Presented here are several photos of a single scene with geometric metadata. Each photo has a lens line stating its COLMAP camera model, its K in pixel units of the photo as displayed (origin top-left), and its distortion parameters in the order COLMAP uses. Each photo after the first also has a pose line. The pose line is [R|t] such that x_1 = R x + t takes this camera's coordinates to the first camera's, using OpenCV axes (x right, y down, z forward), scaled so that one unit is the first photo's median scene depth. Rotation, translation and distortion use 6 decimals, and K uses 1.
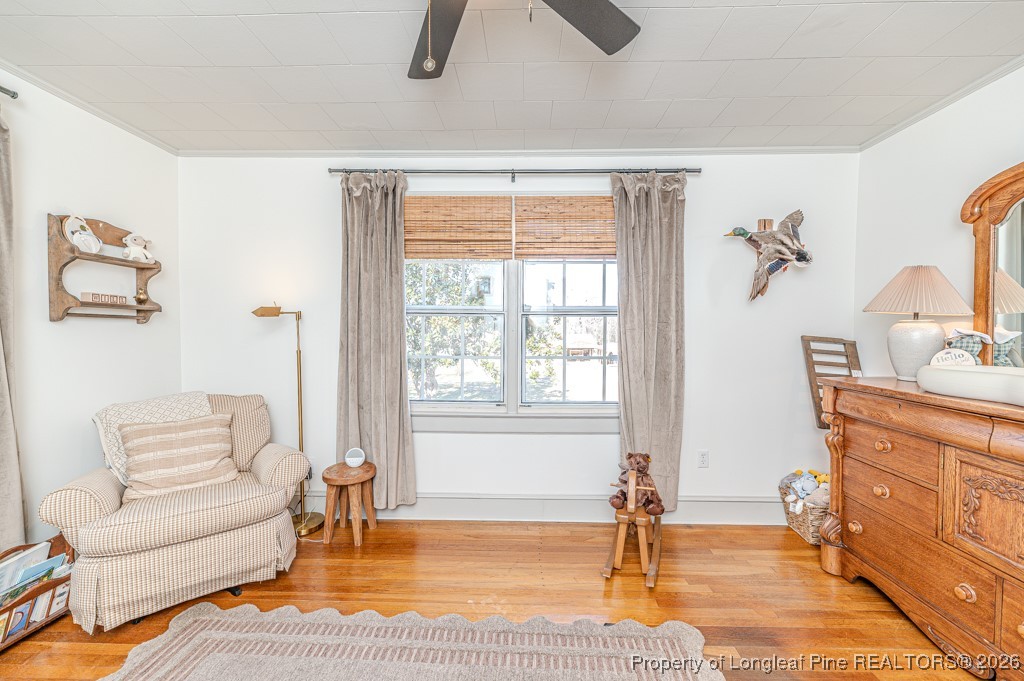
lens RADIAL K [[423.0, 0, 512.0], [0, 423.0, 340.5], [0, 0, 1]] dist [0.000948, 0.000336]
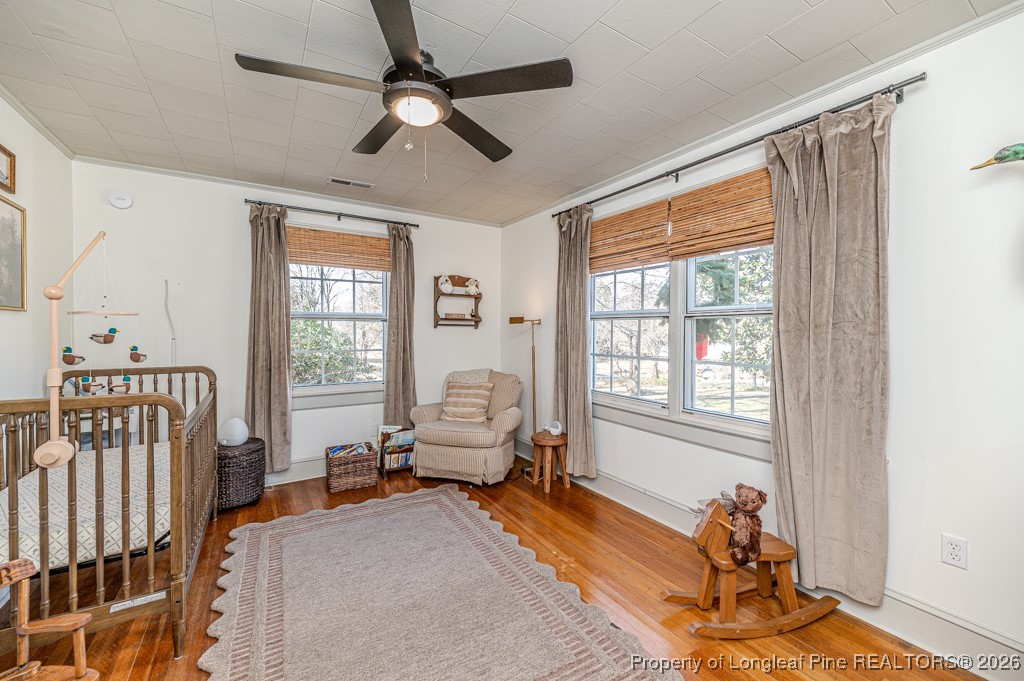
lens RADIAL K [[412.7, 0, 511.9], [0, 412.7, 336.7], [0, 0, 1]] dist [0.001231, 0.000018]
pose [[0.544387, 0.011032, -0.838762, 0.663435], [-0.020470, 0.999790, -0.000136, -0.008390], [0.838584, 0.017244, 0.544499, 0.181412]]
